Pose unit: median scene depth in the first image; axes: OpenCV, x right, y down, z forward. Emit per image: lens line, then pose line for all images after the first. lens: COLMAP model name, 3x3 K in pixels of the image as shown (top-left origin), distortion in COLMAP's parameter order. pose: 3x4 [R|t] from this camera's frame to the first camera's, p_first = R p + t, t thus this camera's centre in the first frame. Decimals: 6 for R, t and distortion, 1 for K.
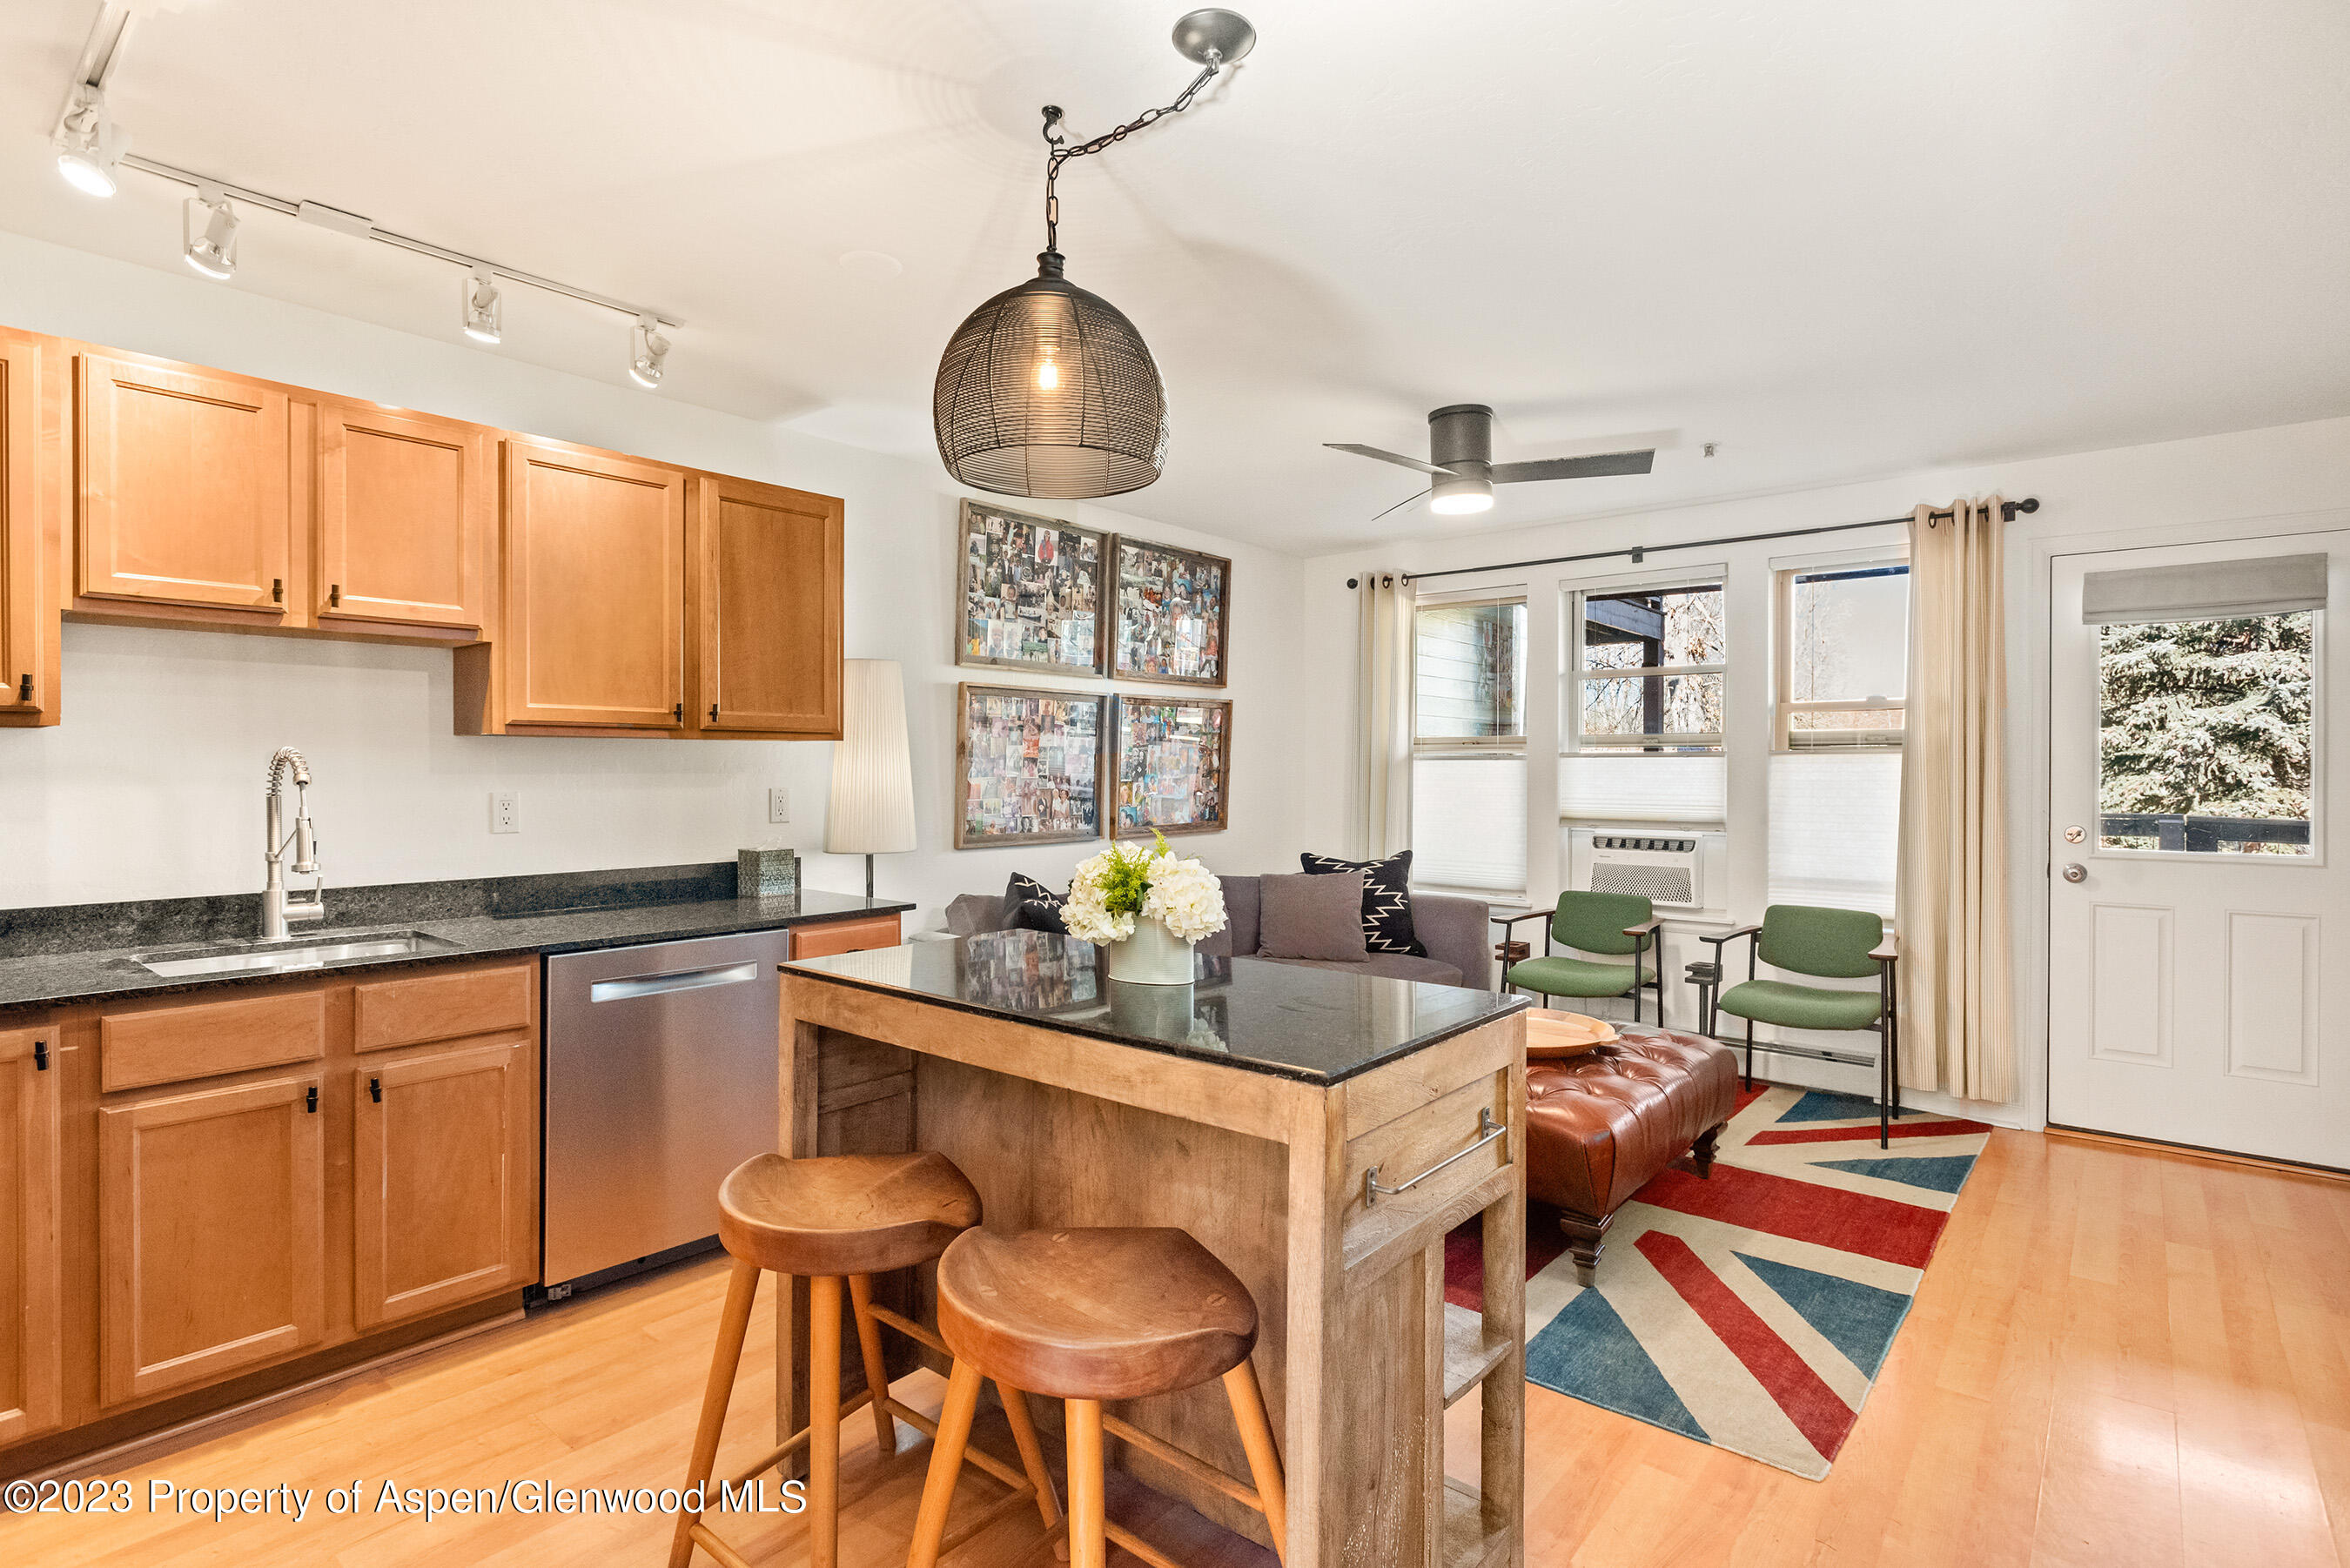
lens RADIAL K [[1209.0, 0, 1180.7], [0, 1209.0, 774.0], [0, 0, 1]] dist [0.019438, -0.003598]
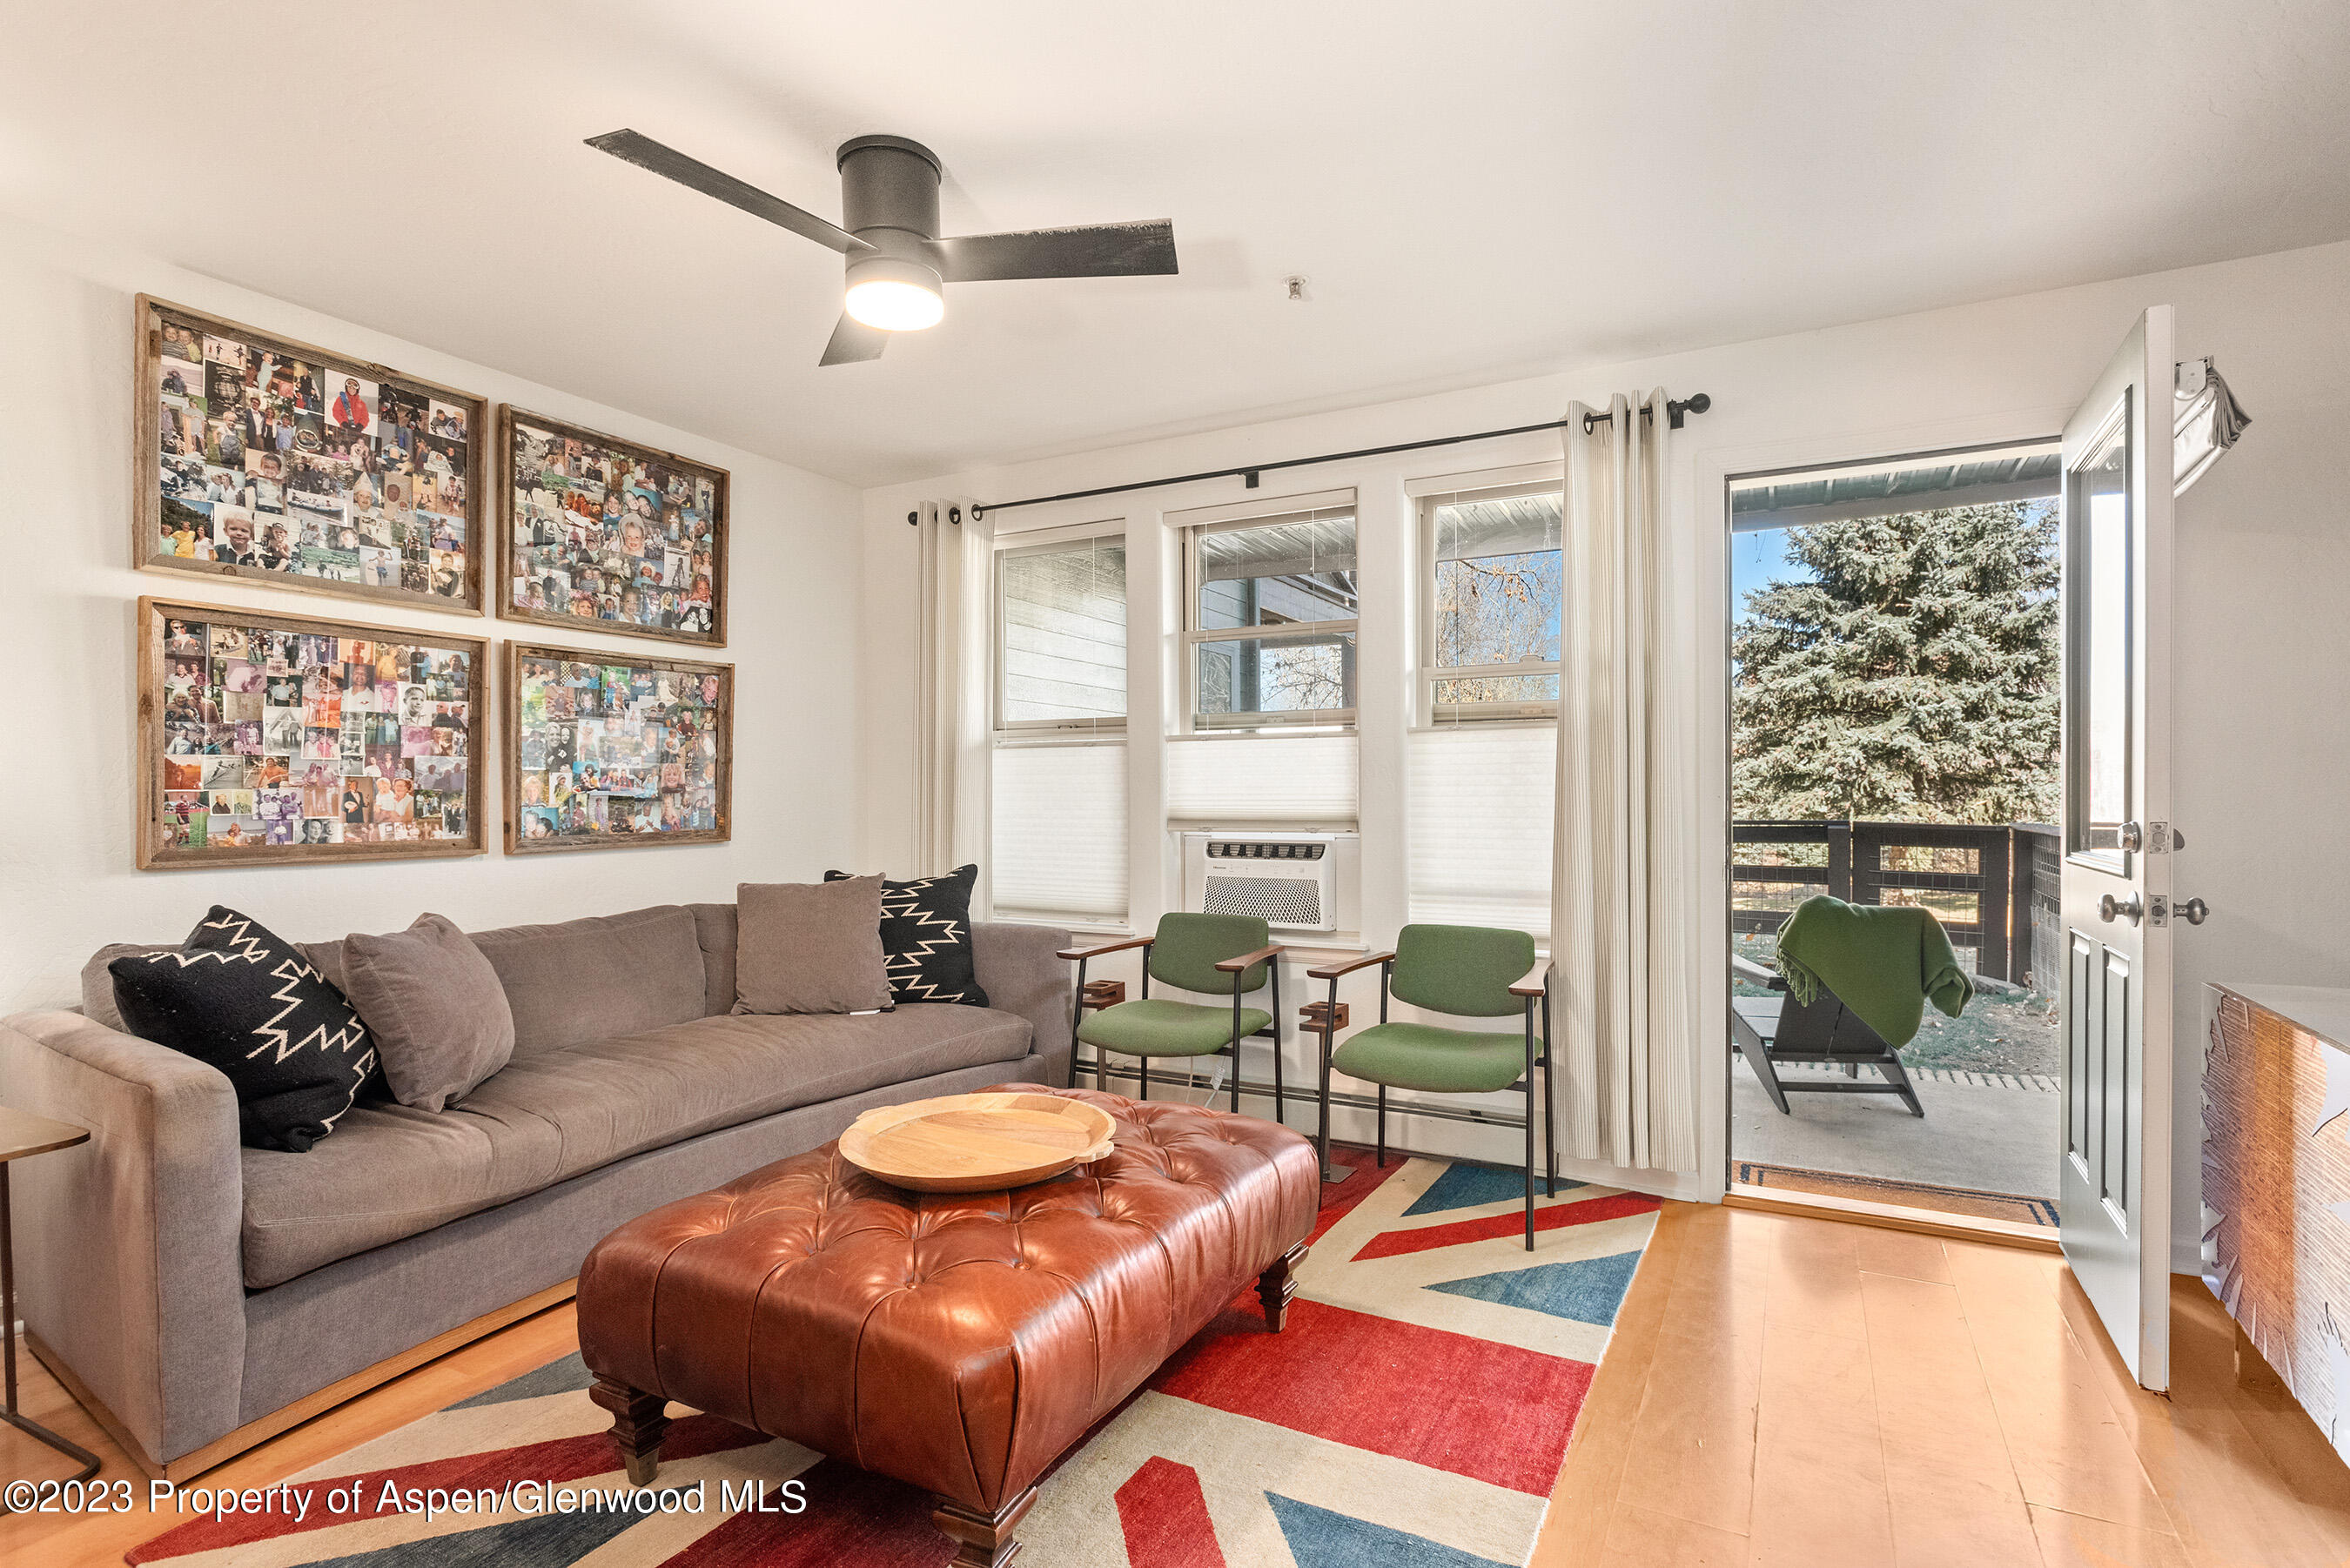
lens RADIAL K [[1209.0, 0, 1175.6], [0, 1209.0, 798.9], [0, 0, 1]] dist [0.019438, -0.003598]
pose [[0.982050, -0.006432, 0.188512, 0.194005], [0.007203, 0.999968, -0.003408, 0.029231], [-0.188484, 0.004705, 0.982065, 0.266754]]
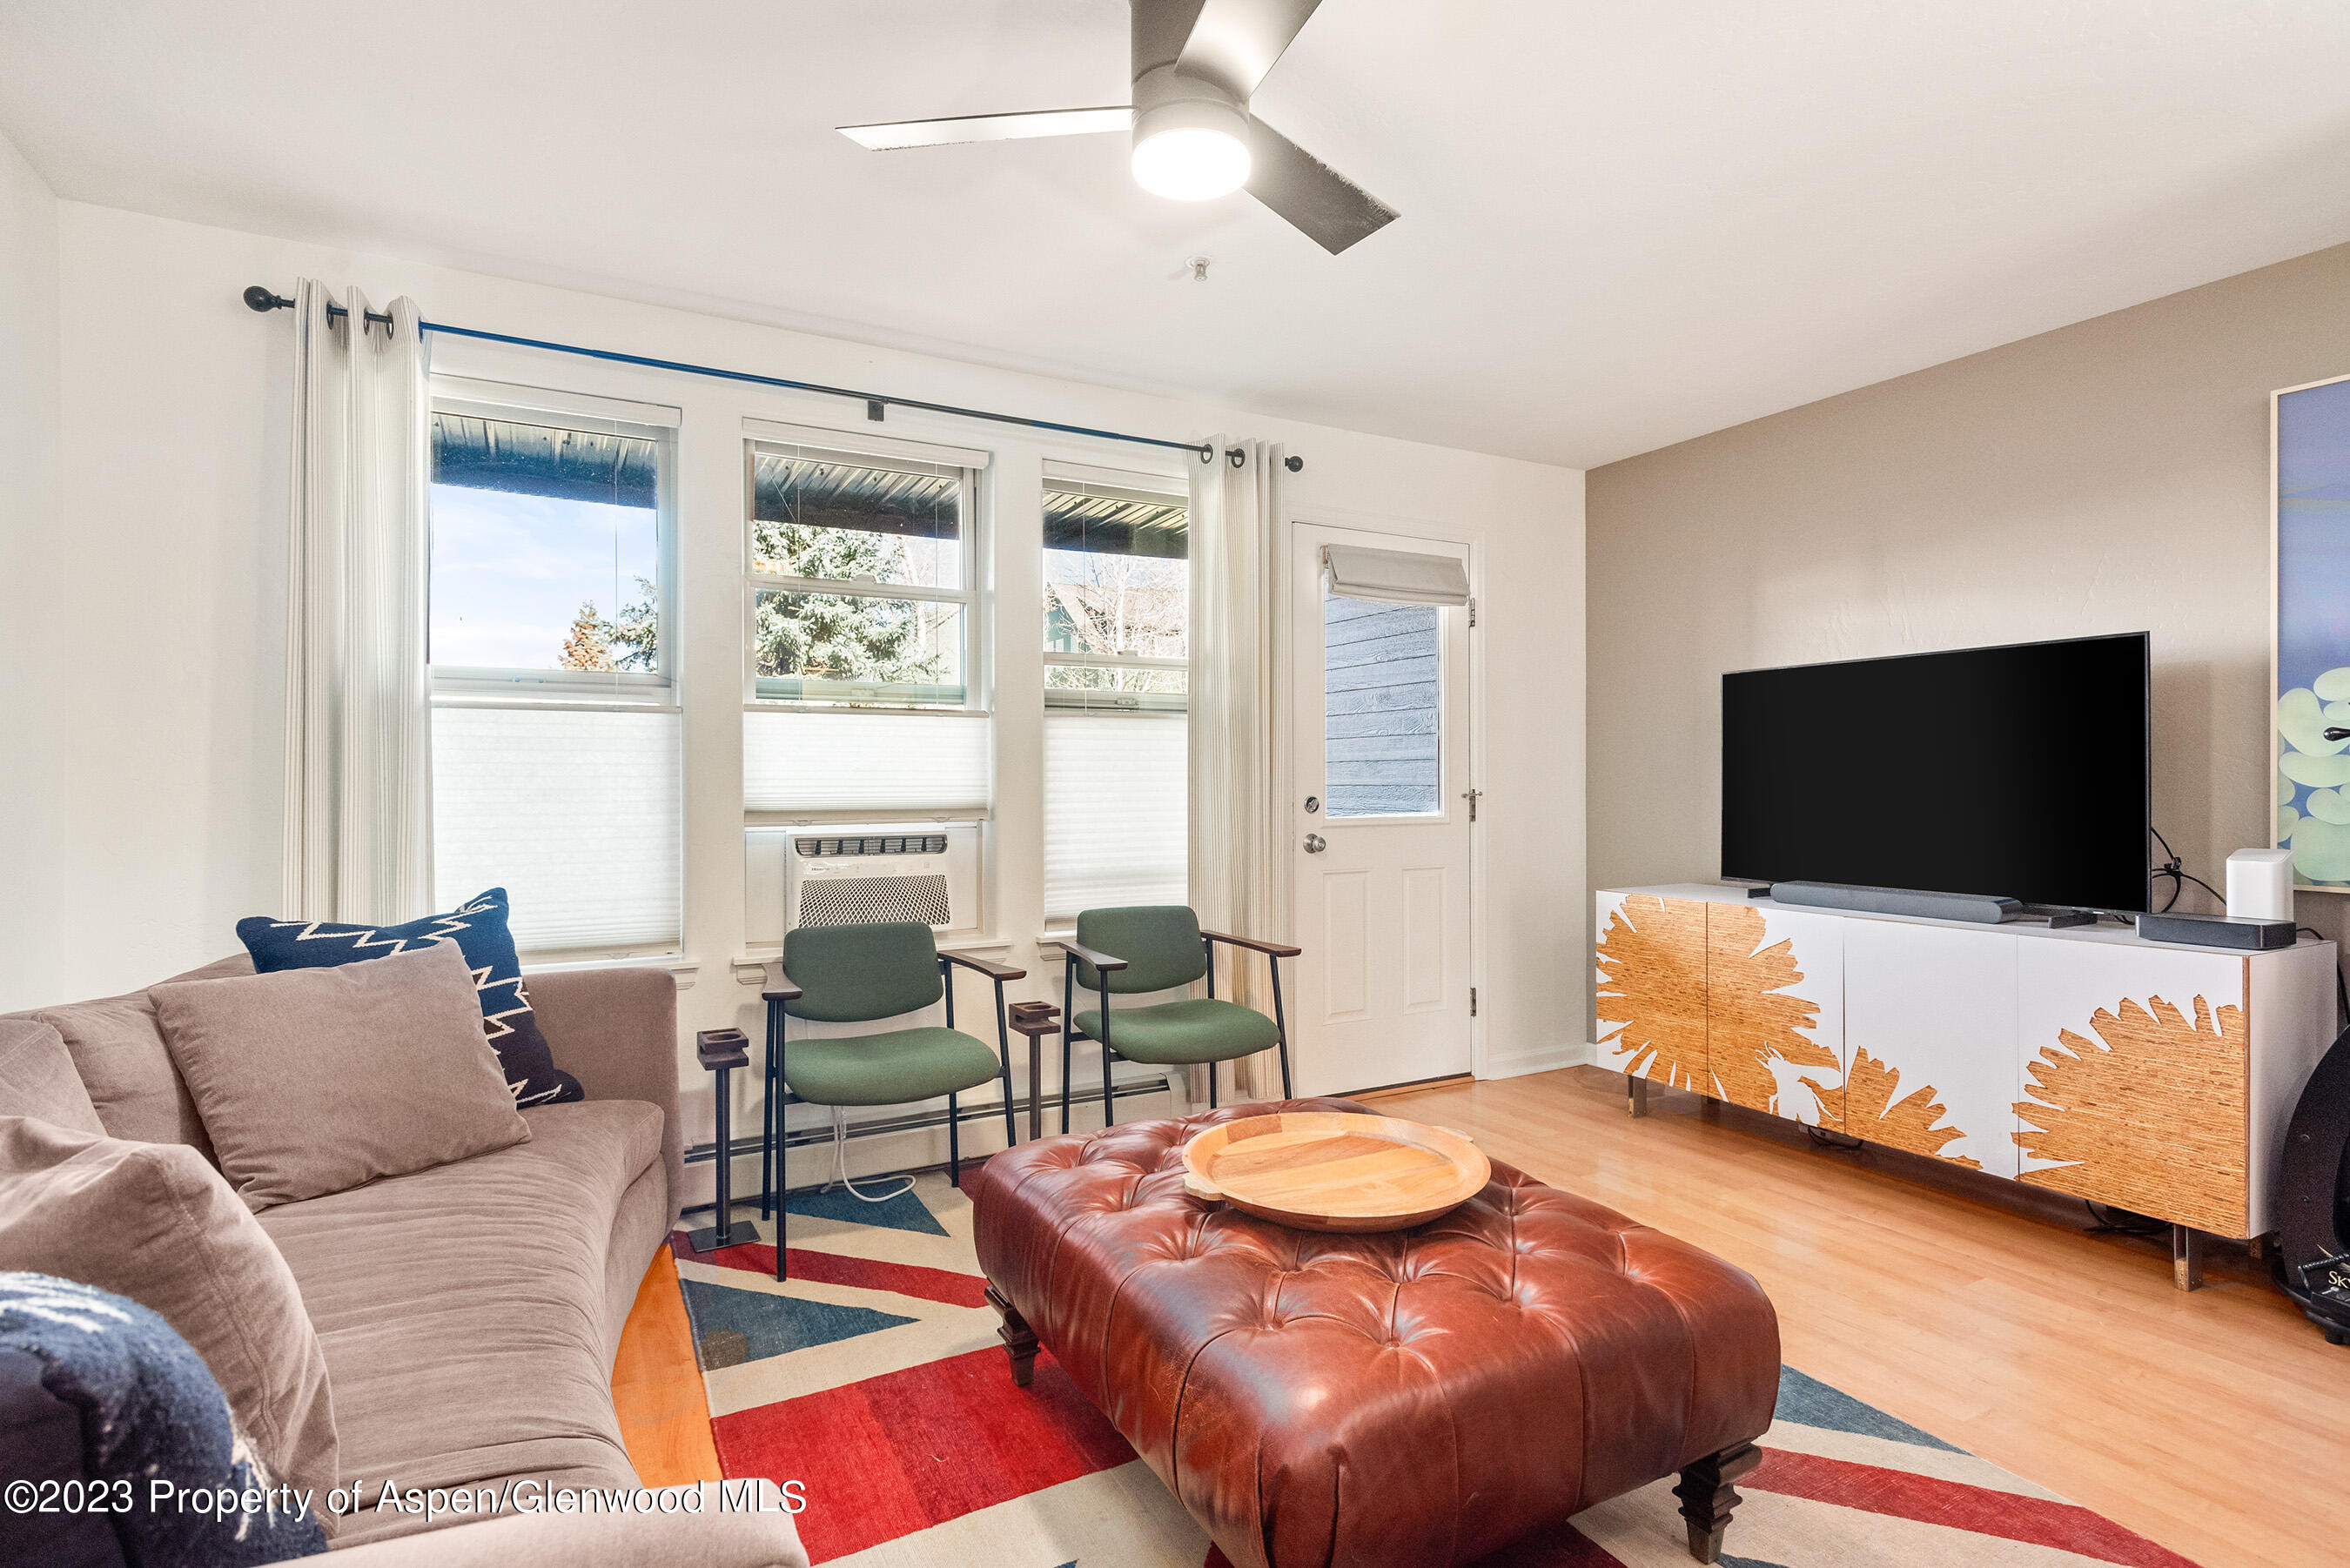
lens RADIAL K [[1209.0, 0, 1296.5], [0, 1209.0, 761.1], [0, 0, 1]] dist [0.019438, -0.003598]
pose [[0.339710, 0.010922, 0.940467, -0.181705], [0.010267, 0.999830, -0.015320, 0.026321], [-0.940474, 0.014861, 0.339540, 0.605026]]
